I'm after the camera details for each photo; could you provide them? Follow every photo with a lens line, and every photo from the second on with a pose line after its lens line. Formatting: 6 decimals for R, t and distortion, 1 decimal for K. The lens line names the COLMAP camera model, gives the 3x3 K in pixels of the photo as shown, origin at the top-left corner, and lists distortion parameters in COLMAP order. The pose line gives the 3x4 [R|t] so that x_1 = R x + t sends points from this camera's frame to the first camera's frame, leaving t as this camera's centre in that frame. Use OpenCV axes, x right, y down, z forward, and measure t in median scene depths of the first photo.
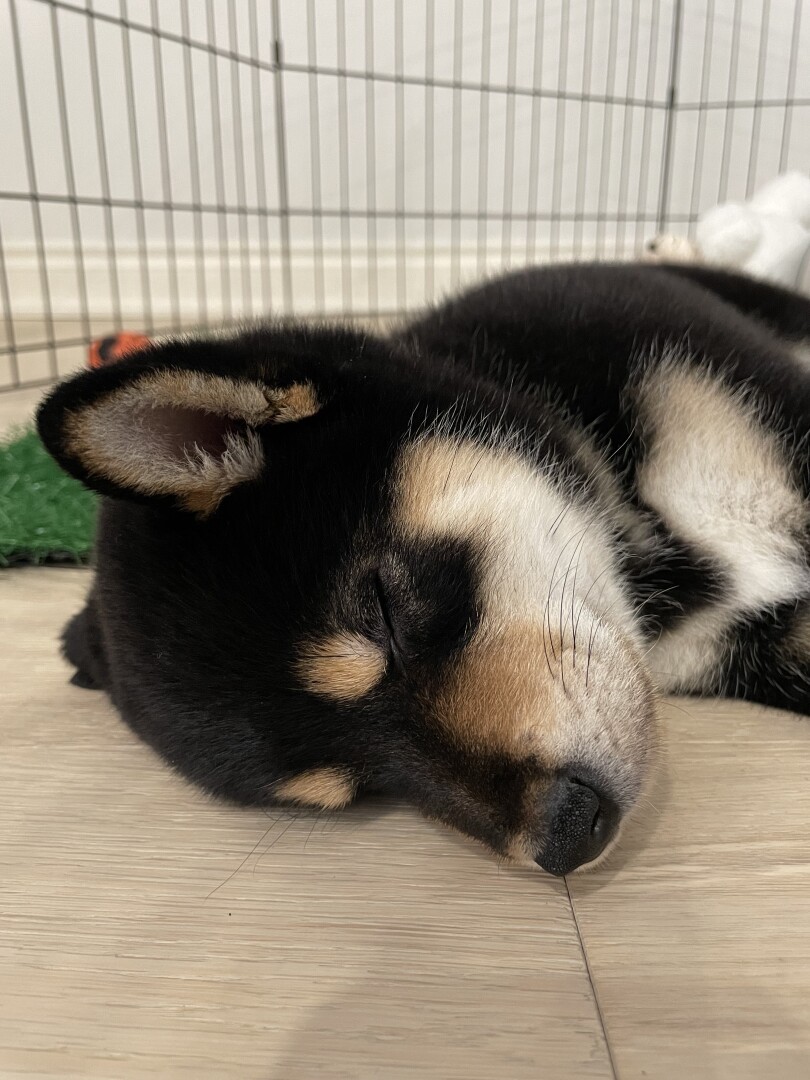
lens RADIAL K [[839.0, 0, 405.0], [0, 839.0, 540.0], [0, 0, 1]] dist [0.055775, 0.000060]
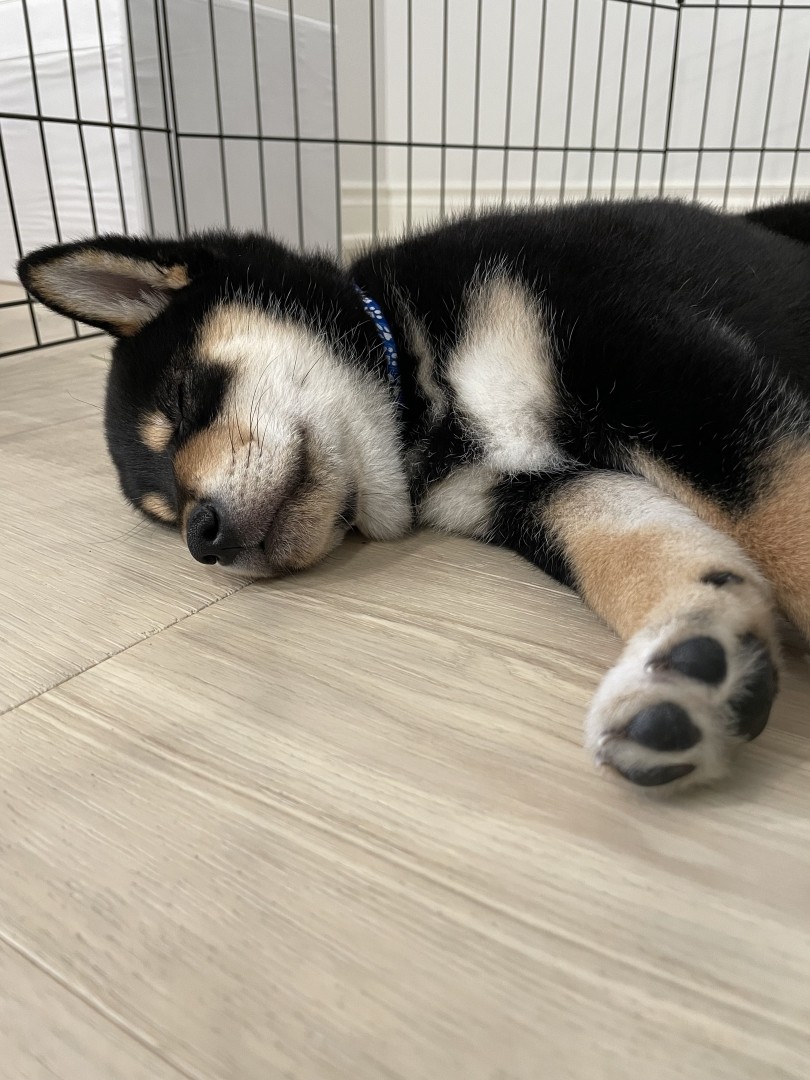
lens RADIAL K [[792.1, 0, 405.0], [0, 792.1, 540.0], [0, 0, 1]] dist [-0.031494, 0.000872]
pose [[0.859918, 0.221084, -0.460068, 1.118821], [-0.181284, 0.974851, 0.129622, 0.063734], [0.477155, -0.028061, 0.878371, -0.176547]]
